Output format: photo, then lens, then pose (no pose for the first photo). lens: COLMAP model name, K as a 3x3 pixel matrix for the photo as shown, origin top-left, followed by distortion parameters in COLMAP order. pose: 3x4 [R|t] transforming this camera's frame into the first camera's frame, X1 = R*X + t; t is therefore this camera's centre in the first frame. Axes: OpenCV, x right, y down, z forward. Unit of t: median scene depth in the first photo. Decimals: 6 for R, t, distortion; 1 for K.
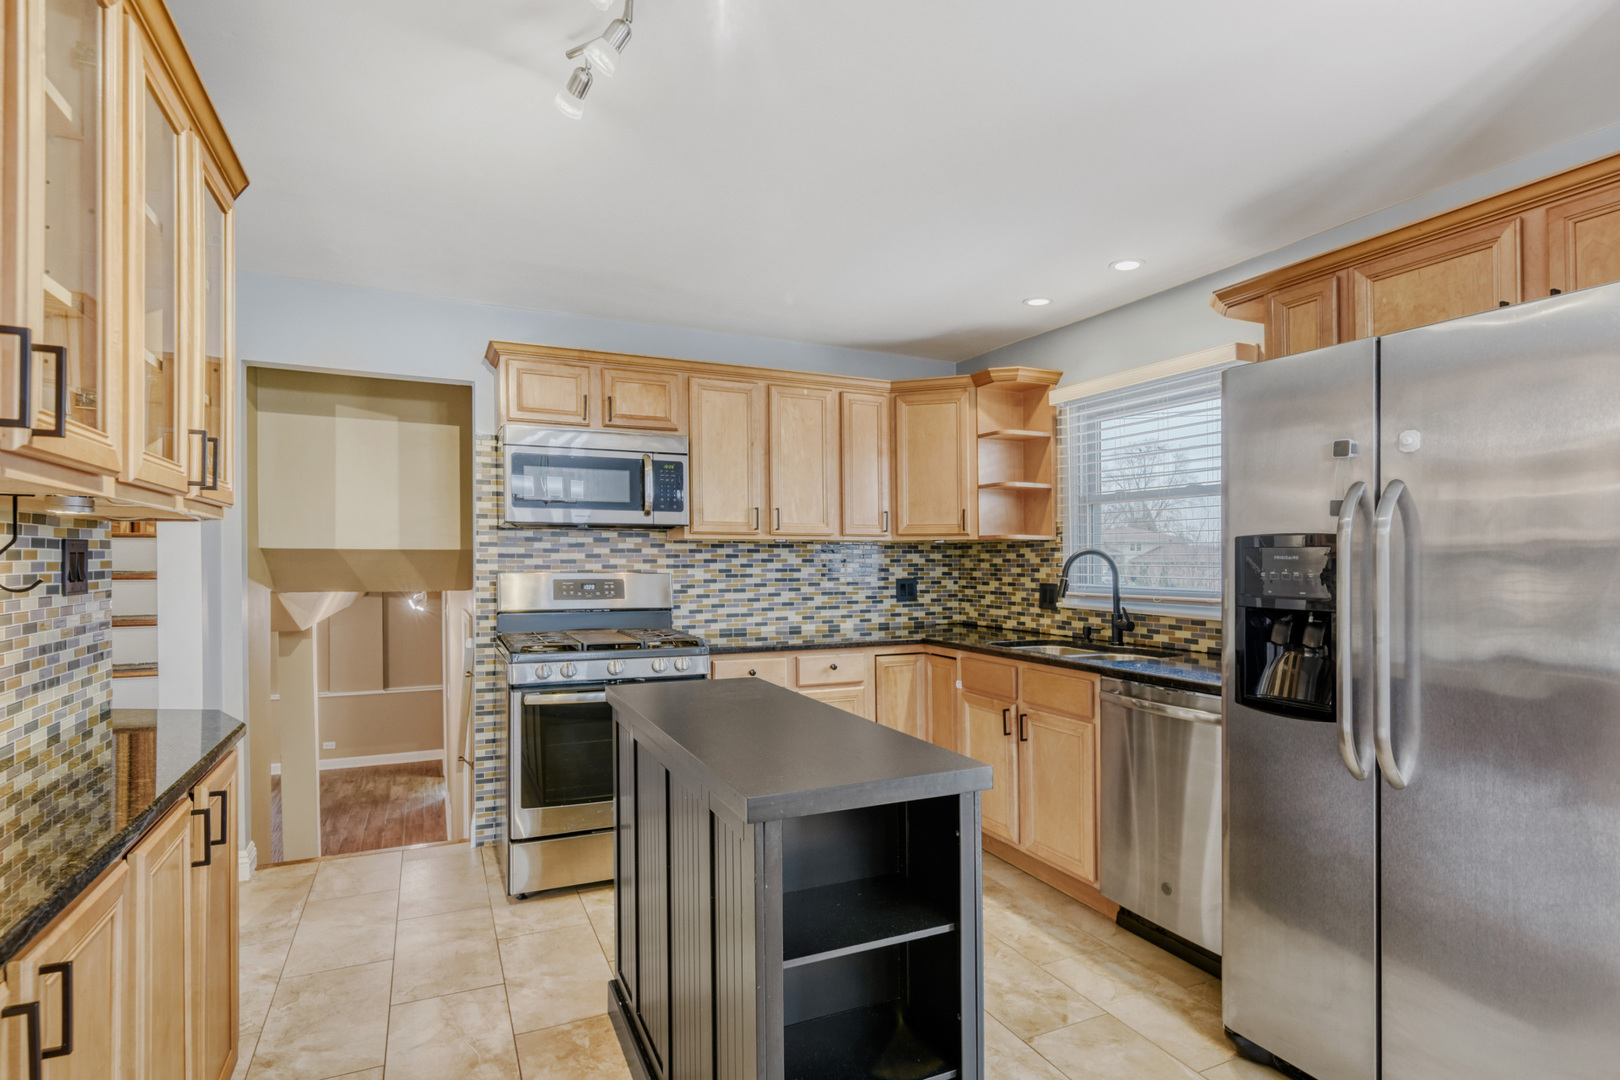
lens RADIAL K [[824.2, 0, 835.4], [0, 824.2, 558.5], [0, 0, 1]] dist [-0.000989, 0.000033]
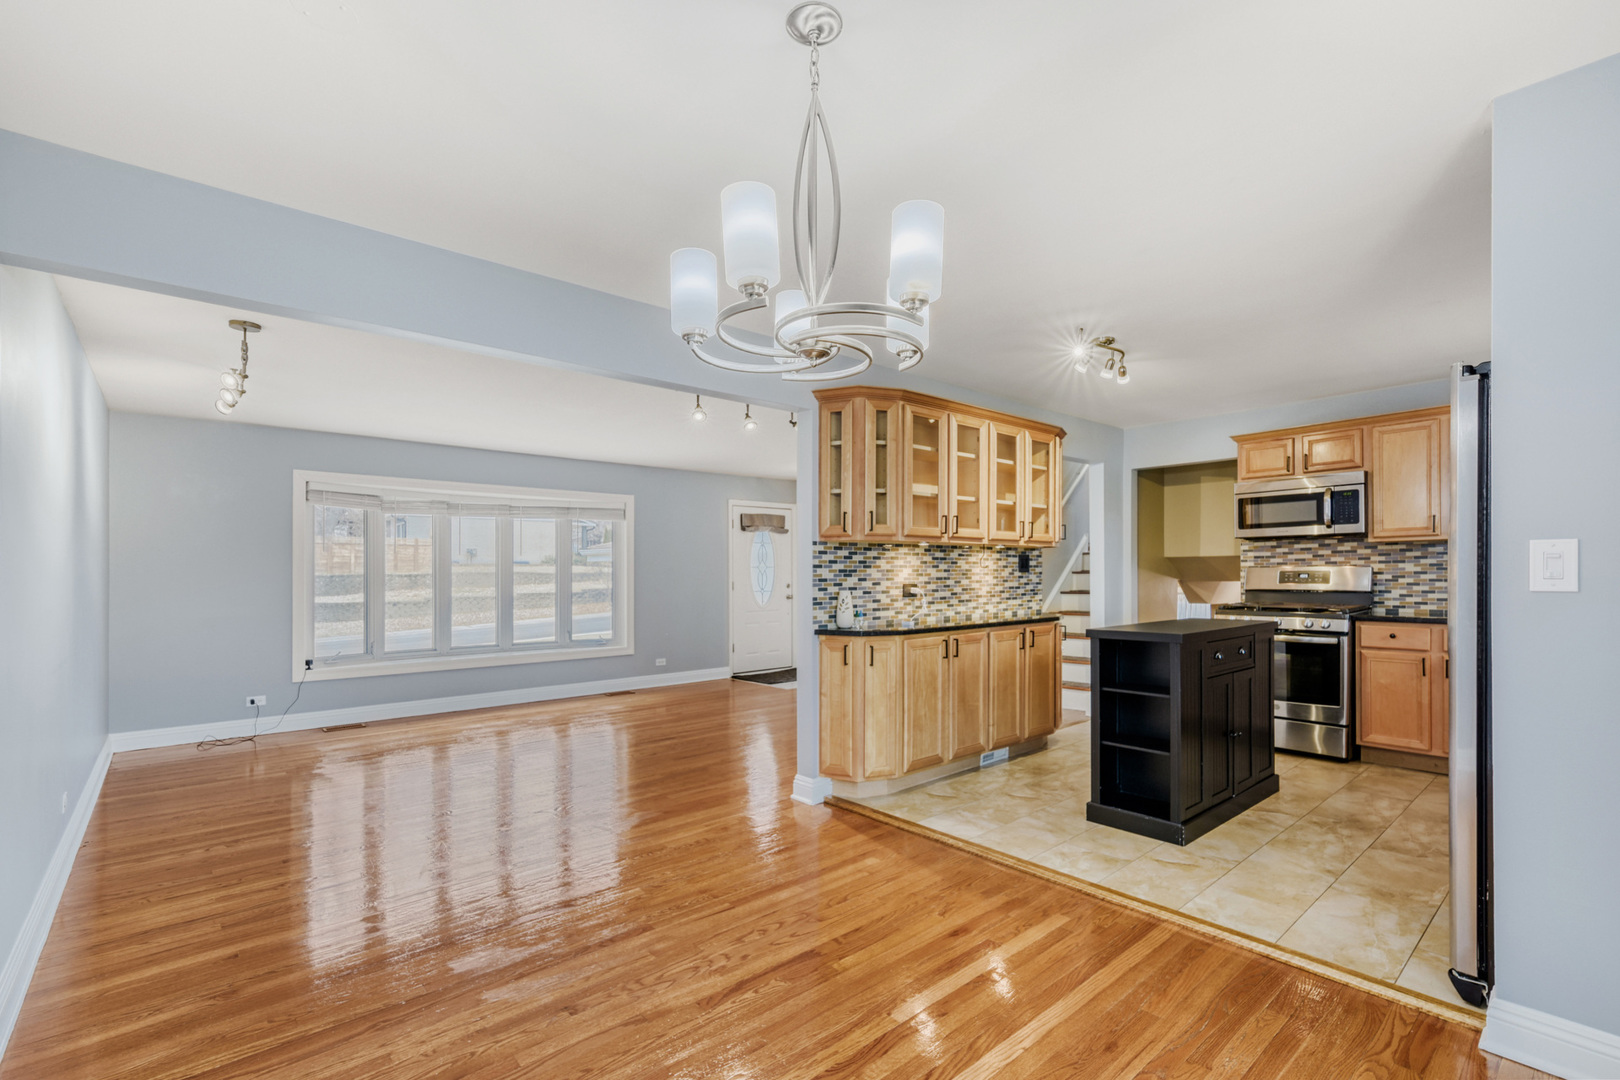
lens RADIAL K [[725.5, 0, 826.8], [0, 725.5, 583.2], [0, 0, 1]] dist [0.008391, -0.002264]
pose [[0.267315, 0.007046, -0.963583, 0.791928], [0.009401, 0.999907, 0.009920, 0.026343], [0.963563, -0.011710, 0.267224, -0.239245]]
